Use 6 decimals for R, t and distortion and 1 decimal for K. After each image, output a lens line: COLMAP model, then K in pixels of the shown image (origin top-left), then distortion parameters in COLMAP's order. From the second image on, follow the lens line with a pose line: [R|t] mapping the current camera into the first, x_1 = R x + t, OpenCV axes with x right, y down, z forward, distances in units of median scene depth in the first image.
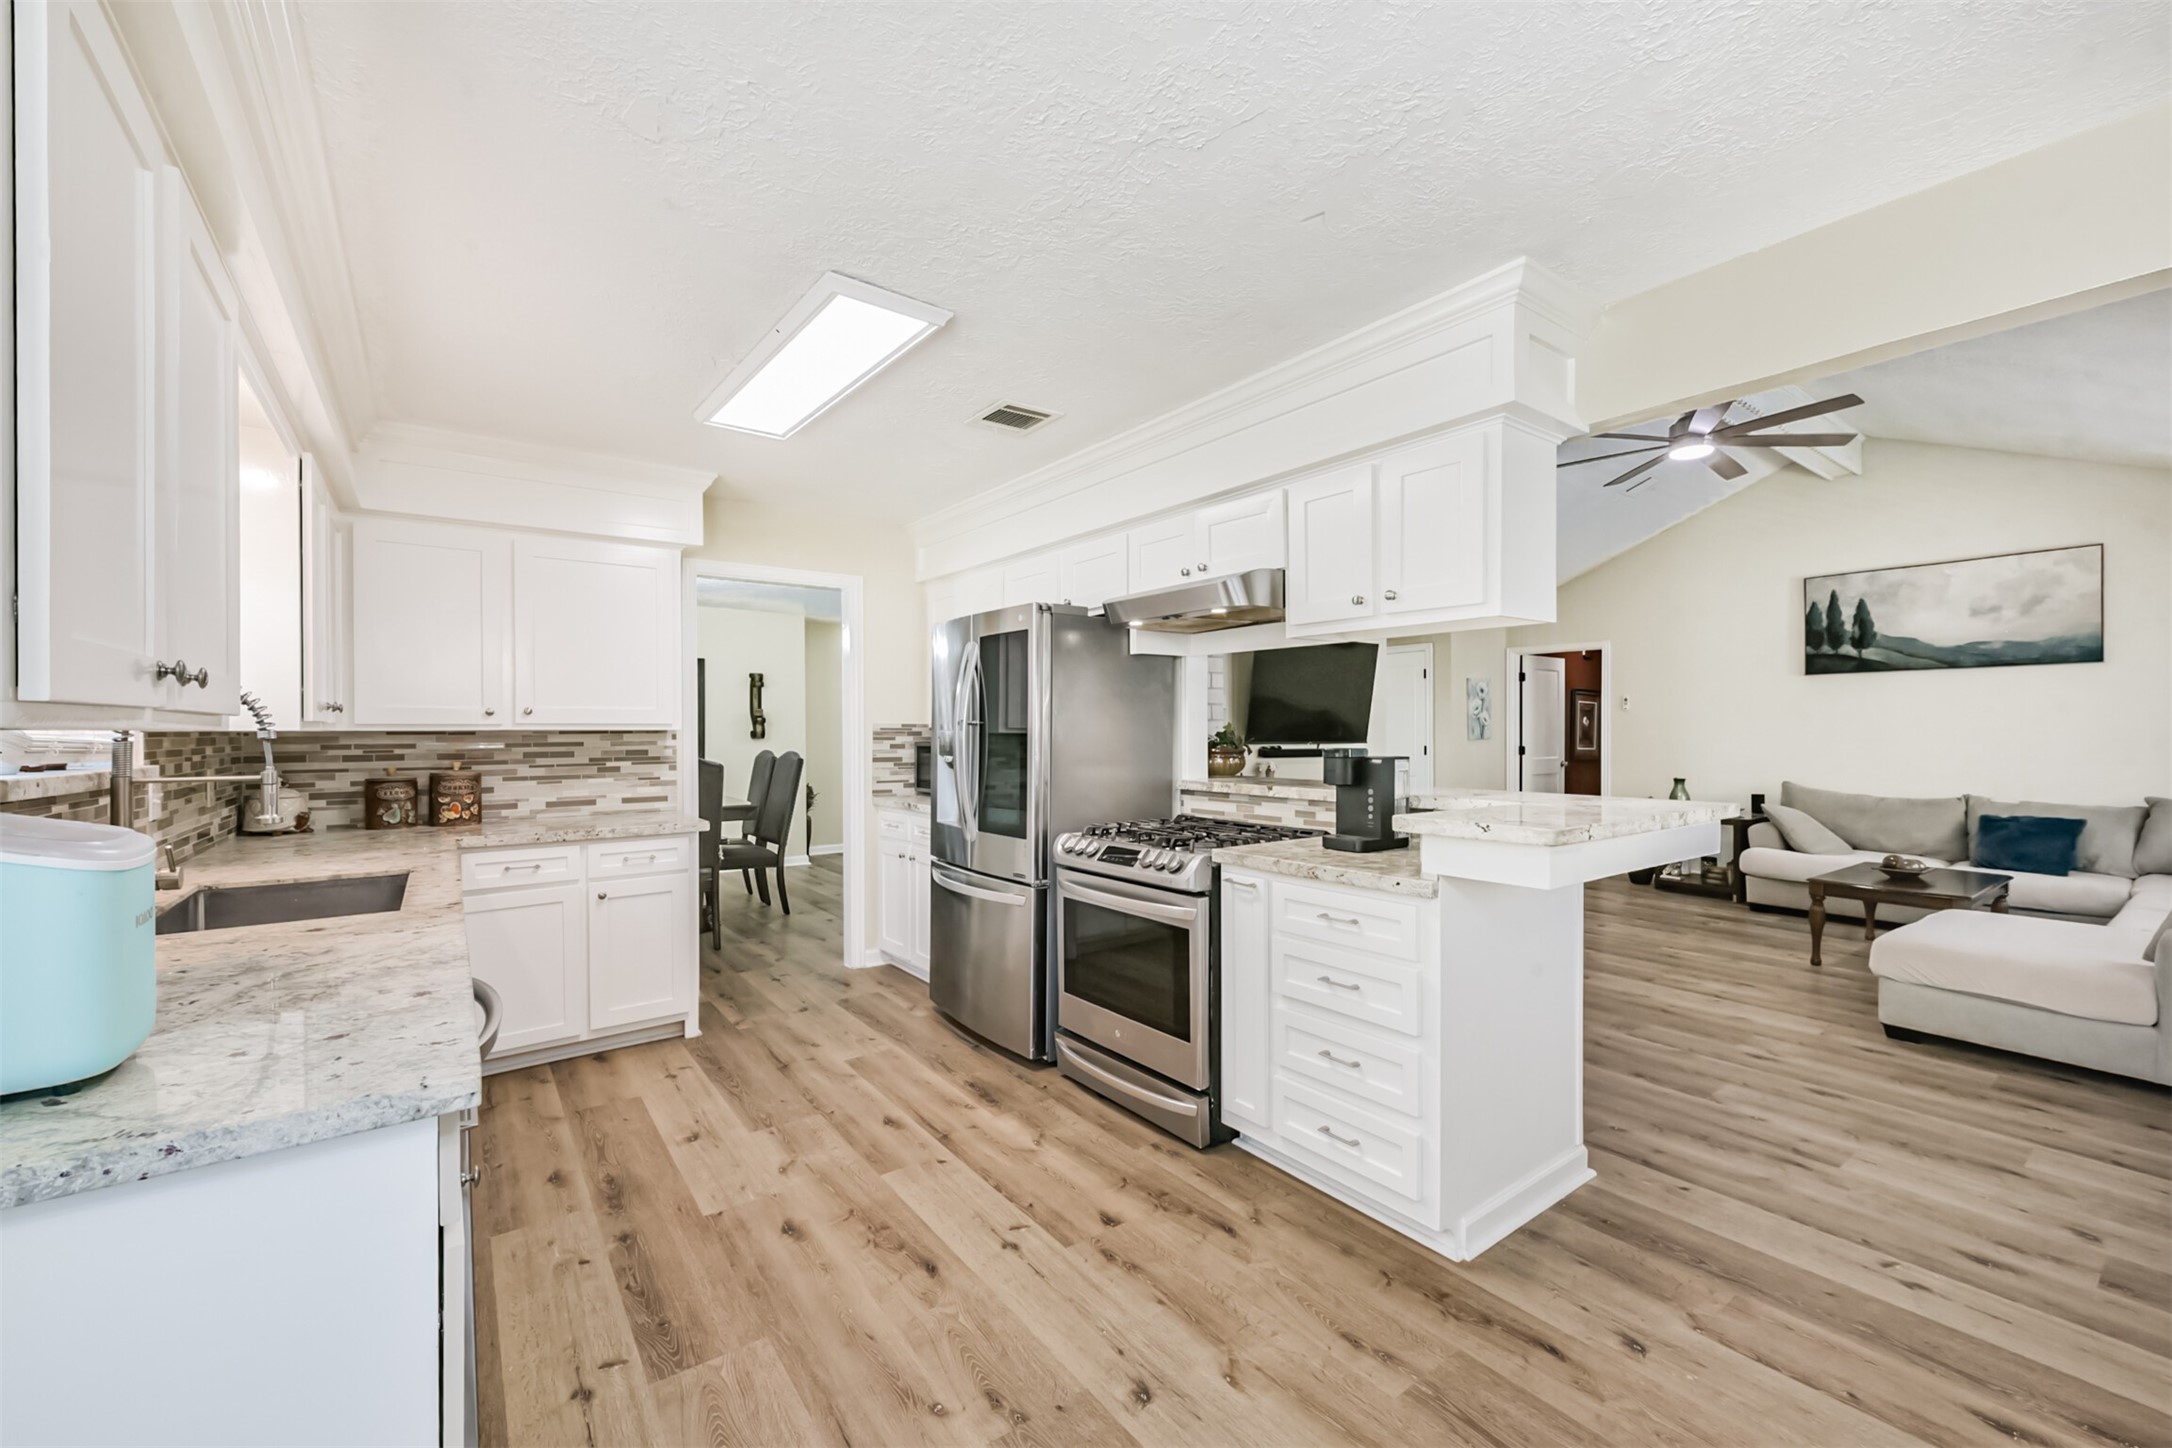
lens RADIAL K [[894.3, 0, 1086.8], [0, 894.3, 718.6], [0, 0, 1]] dist [-0.012489, -0.000036]
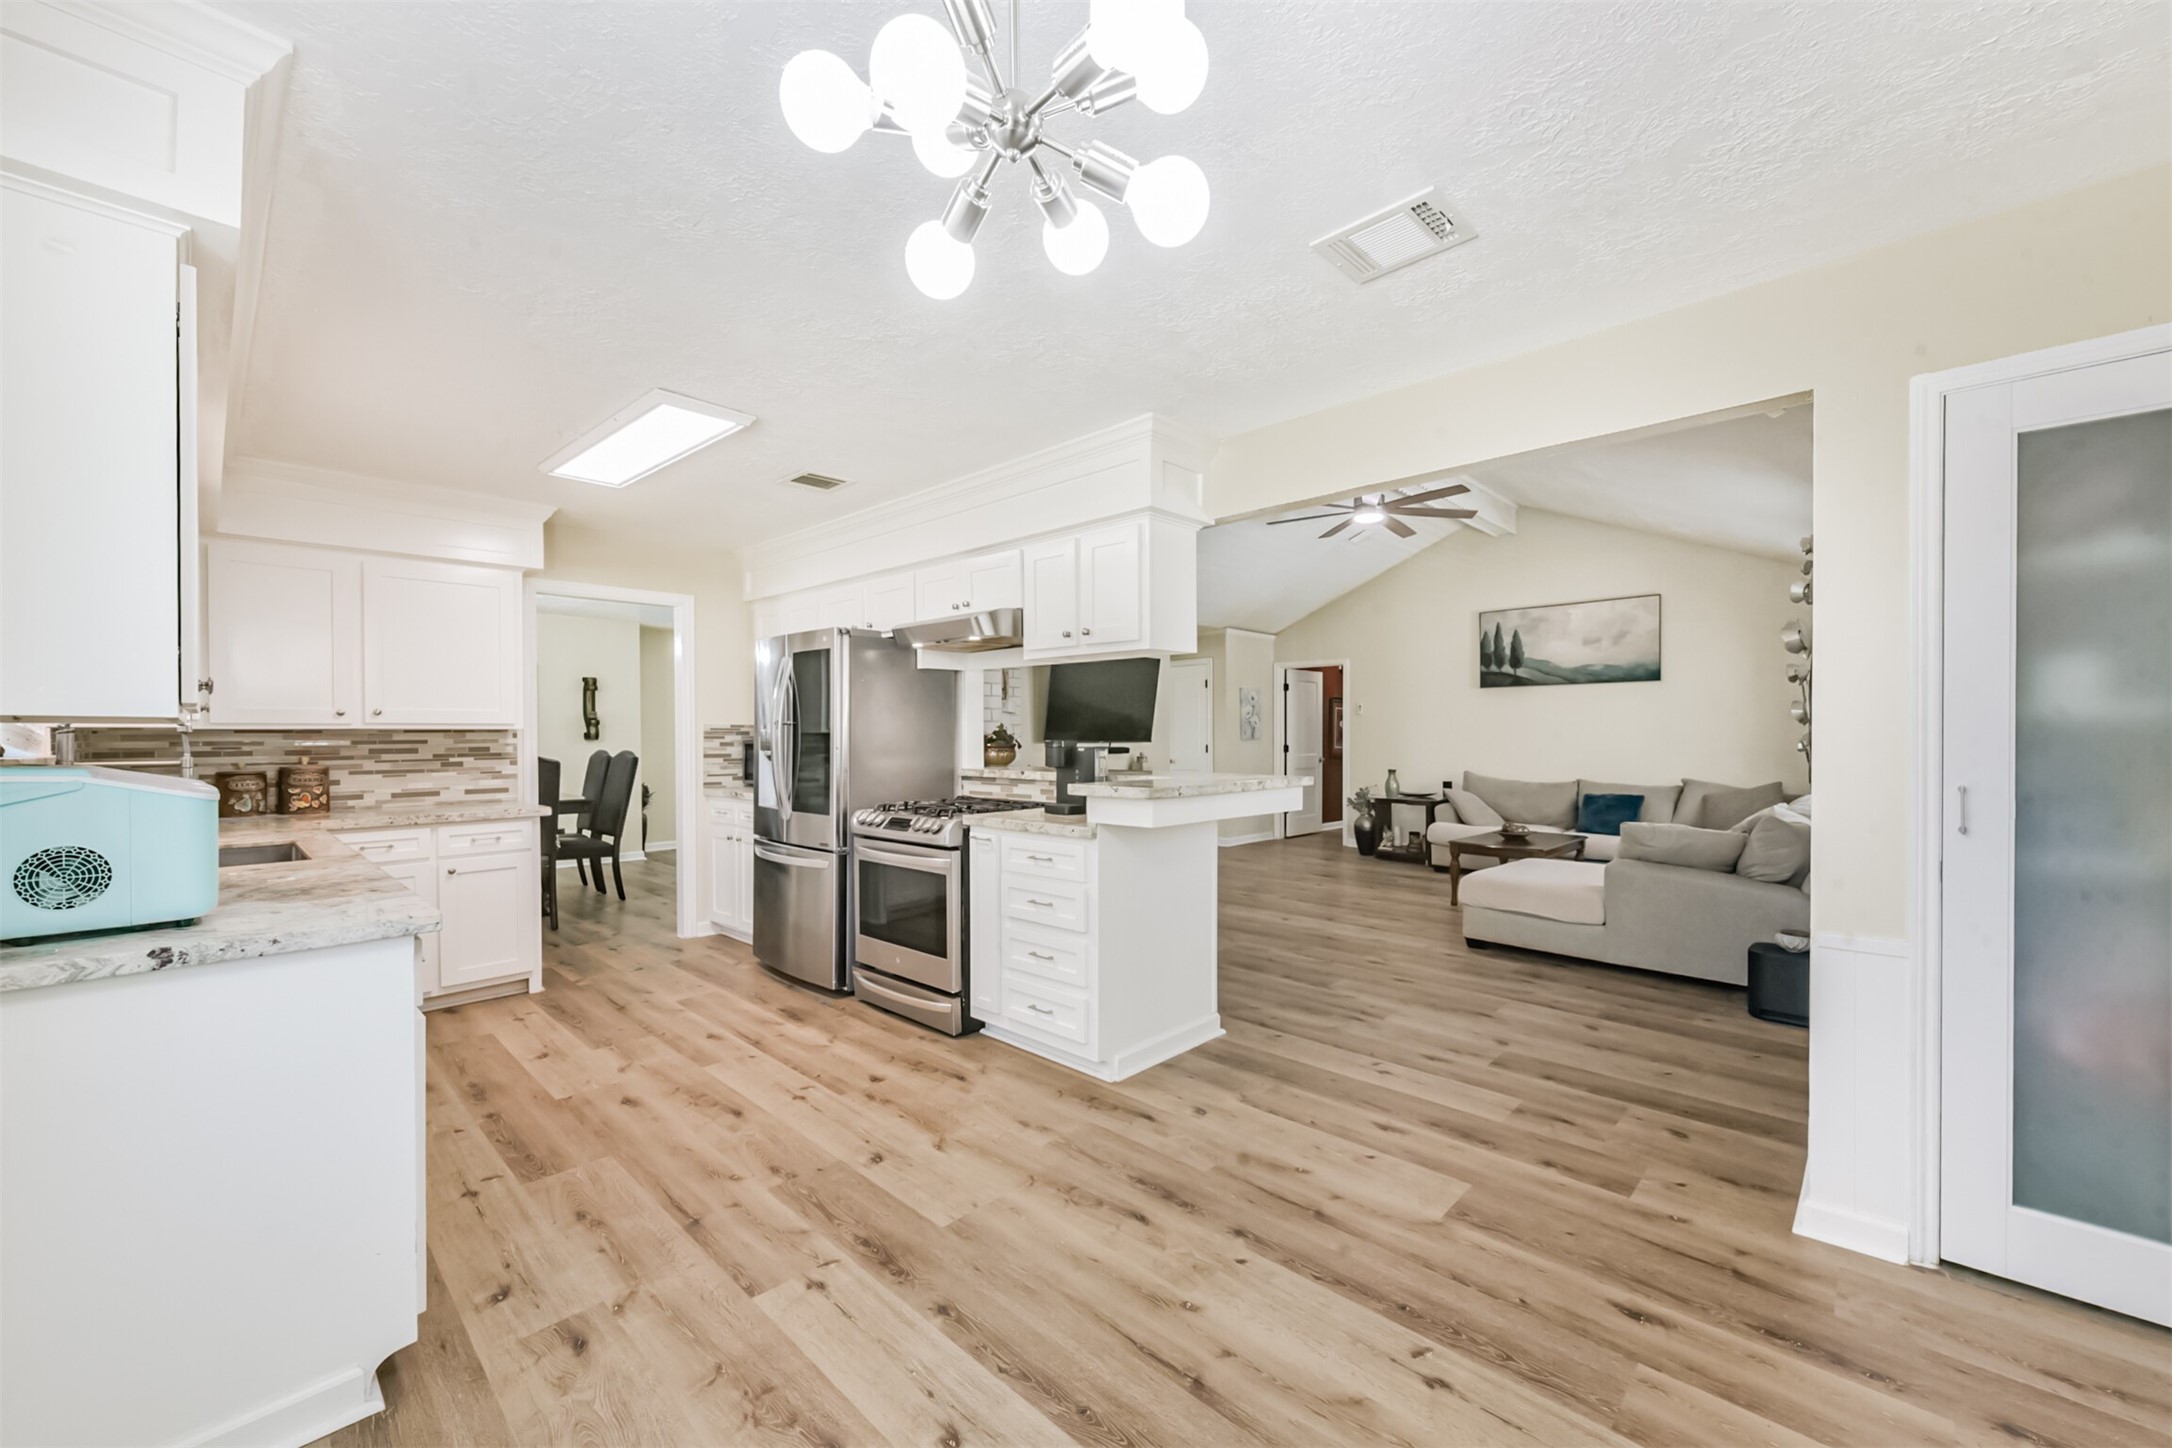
lens RADIAL K [[844.6, 0, 1090.5], [0, 844.6, 729.4], [0, 0, 1]] dist [-0.010630, -0.001070]
pose [[0.982915, -0.000063, 0.184061, 0.074883], [-0.001439, 0.999967, 0.008027, 0.004184], [-0.184055, -0.008155, 0.982882, -0.232036]]
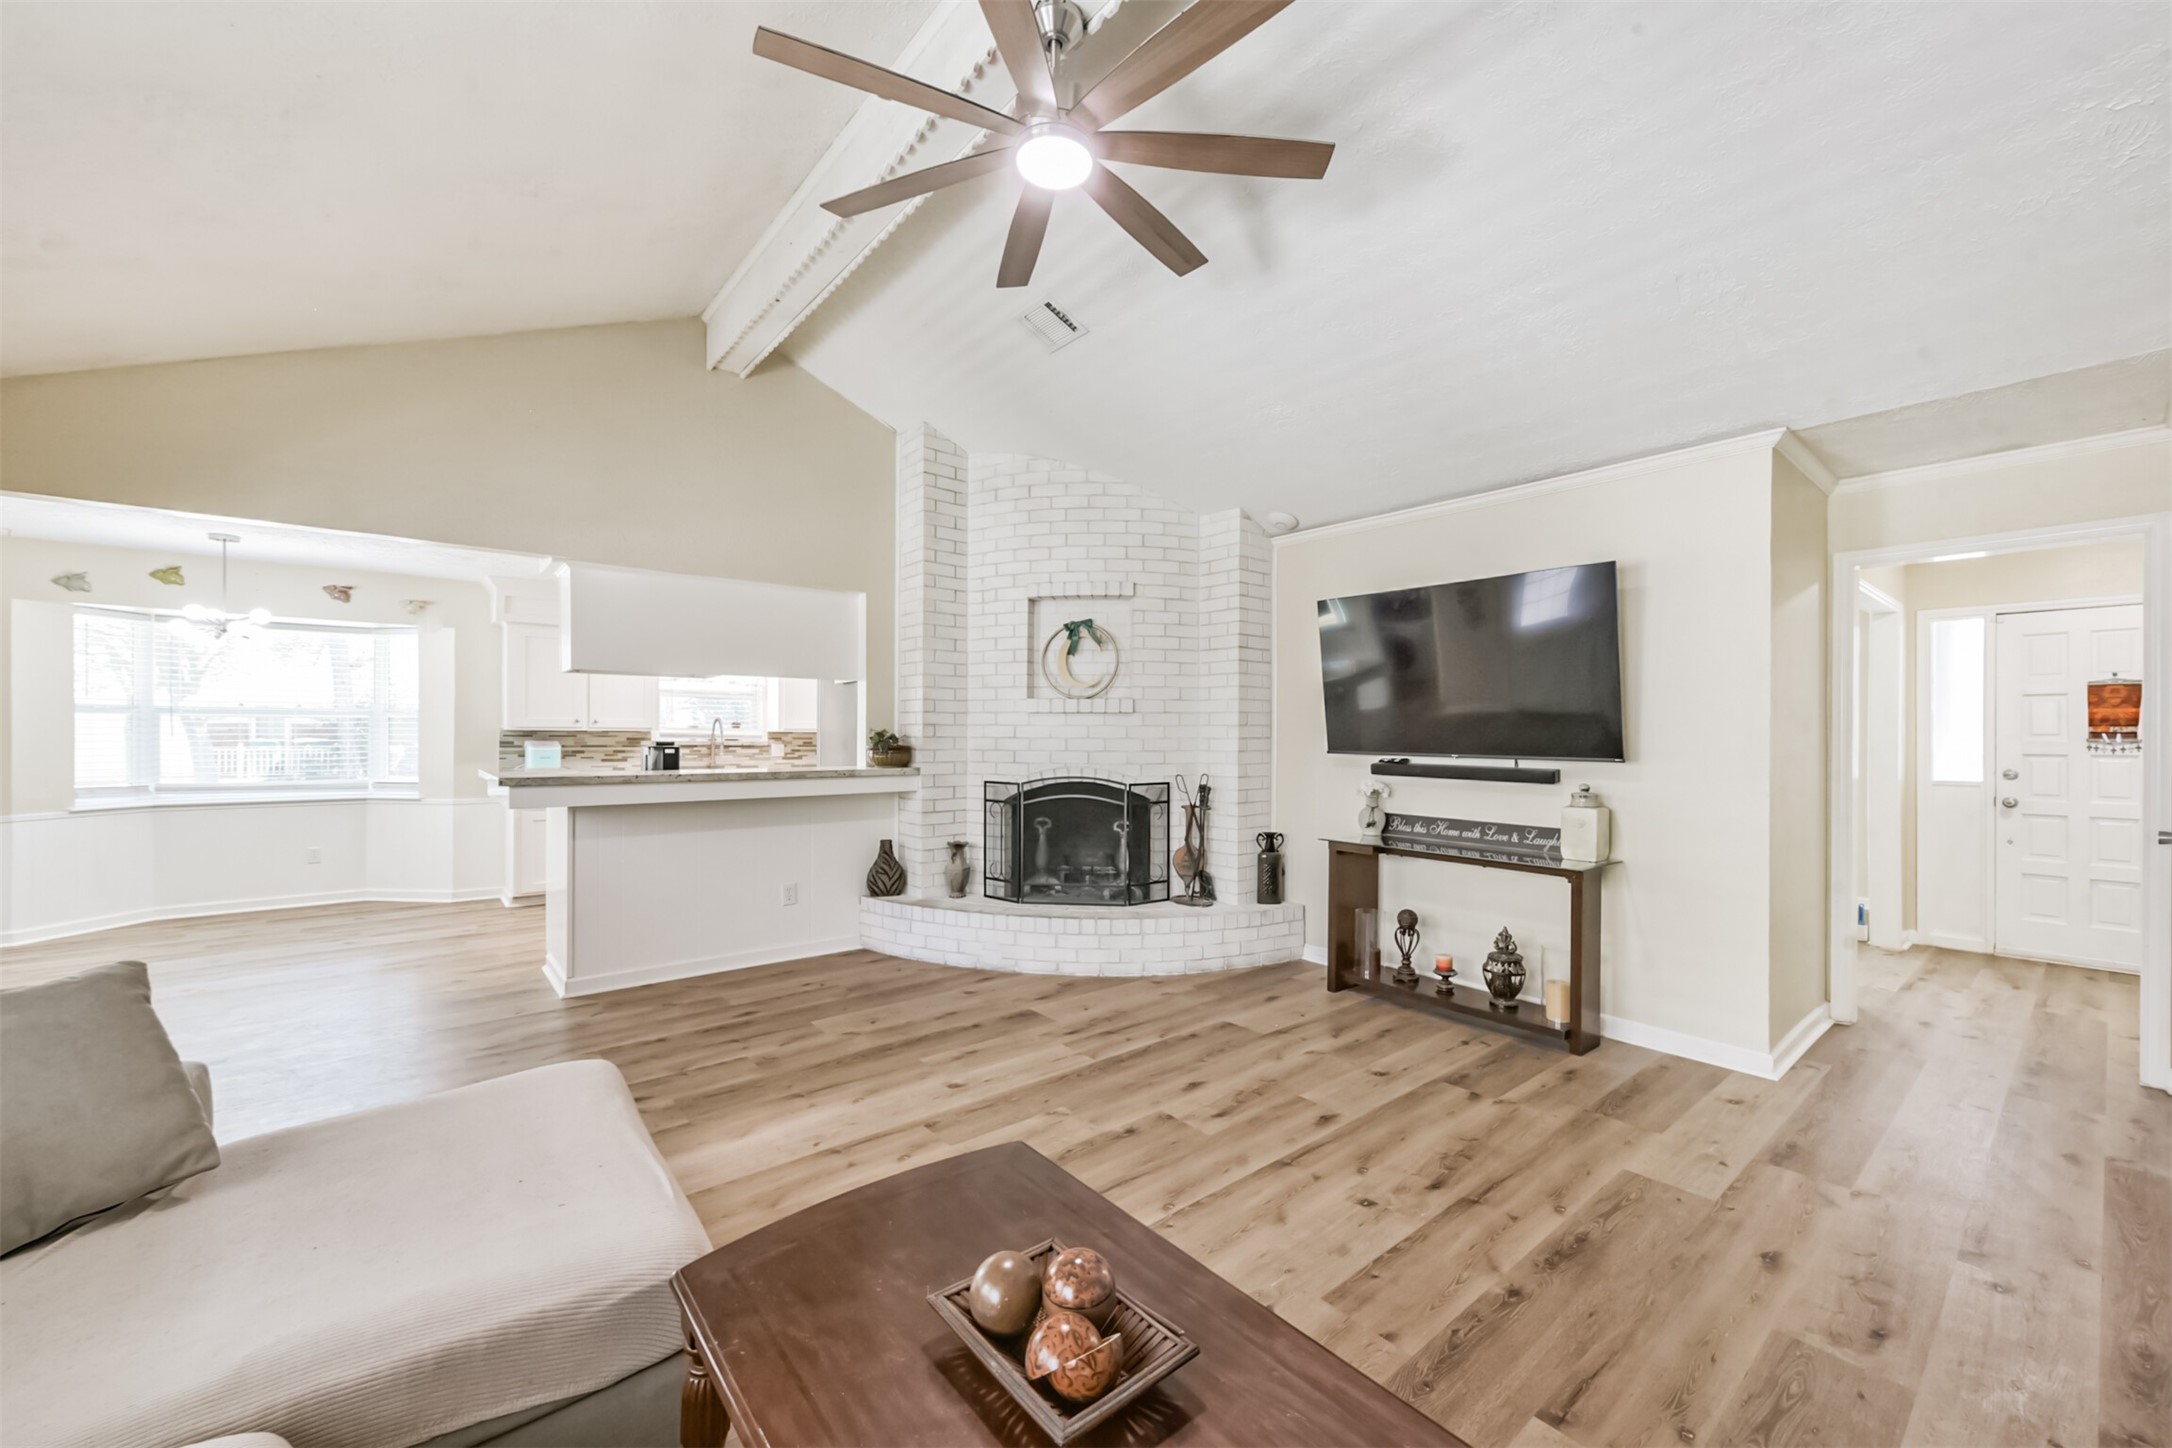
lens RADIAL K [[844.6, 0, 1087.2], [0, 844.6, 728.6], [0, 0, 1]] dist [-0.010630, -0.001070]
pose [[0.066706, -0.002803, -0.997769, 1.606431], [0.006981, 0.999973, -0.002342, 0.016484], [0.997748, -0.006809, 0.066724, 1.363878]]
